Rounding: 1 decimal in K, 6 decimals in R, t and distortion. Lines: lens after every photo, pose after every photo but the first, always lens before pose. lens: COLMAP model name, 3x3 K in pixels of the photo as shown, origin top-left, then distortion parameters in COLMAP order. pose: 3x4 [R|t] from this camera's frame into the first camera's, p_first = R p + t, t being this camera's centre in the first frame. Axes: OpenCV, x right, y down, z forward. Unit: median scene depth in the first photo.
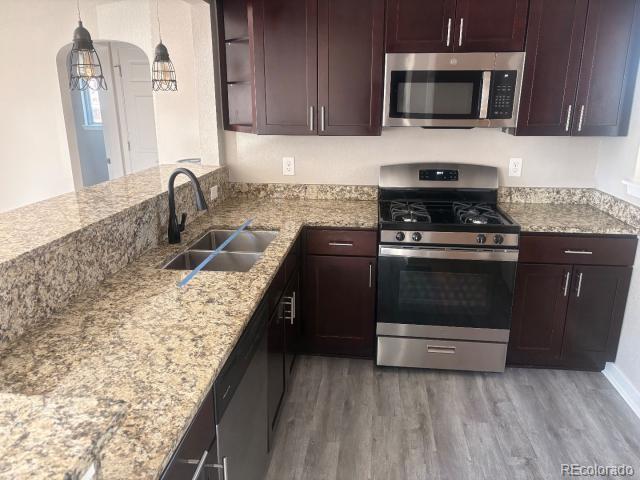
lens RADIAL K [[486.2, 0, 322.2], [0, 486.2, 238.6], [0, 0, 1]] dist [0.020858, -0.006621]
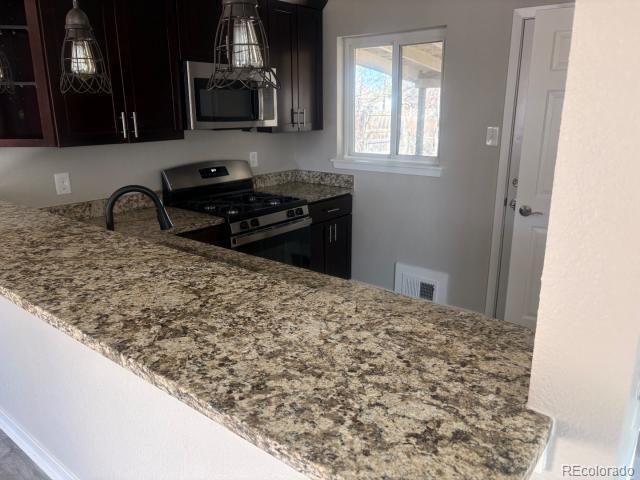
lens RADIAL K [[486.2, 0, 322.2], [0, 486.2, 238.6], [0, 0, 1]] dist [0.020858, -0.006621]
pose [[0.535515, -0.224504, 0.814139, -0.661750], [0.235560, 0.965467, 0.111290, -0.057355], [-0.811009, 0.132181, 0.569906, 0.212117]]
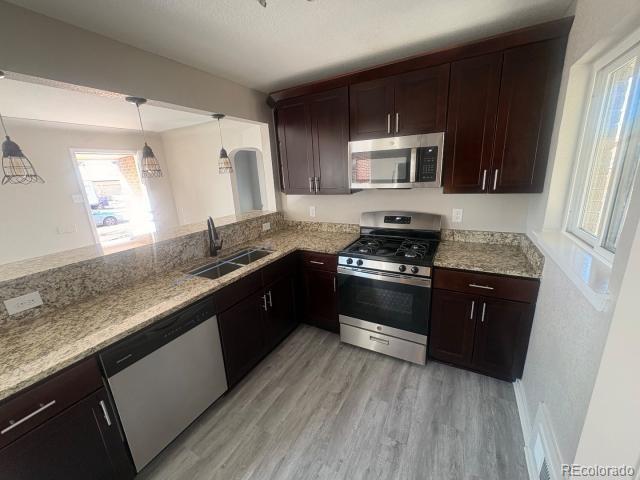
lens RADIAL K [[255.9, 0, 319.7], [0, 255.9, 238.8], [0, 0, 1]] dist [-0.000235, -0.000009]
pose [[0.921524, 0.053751, -0.384584, 0.375623], [-0.057930, 0.998320, 0.000720, -0.068805], [0.383977, 0.021615, 0.923090, 0.224329]]
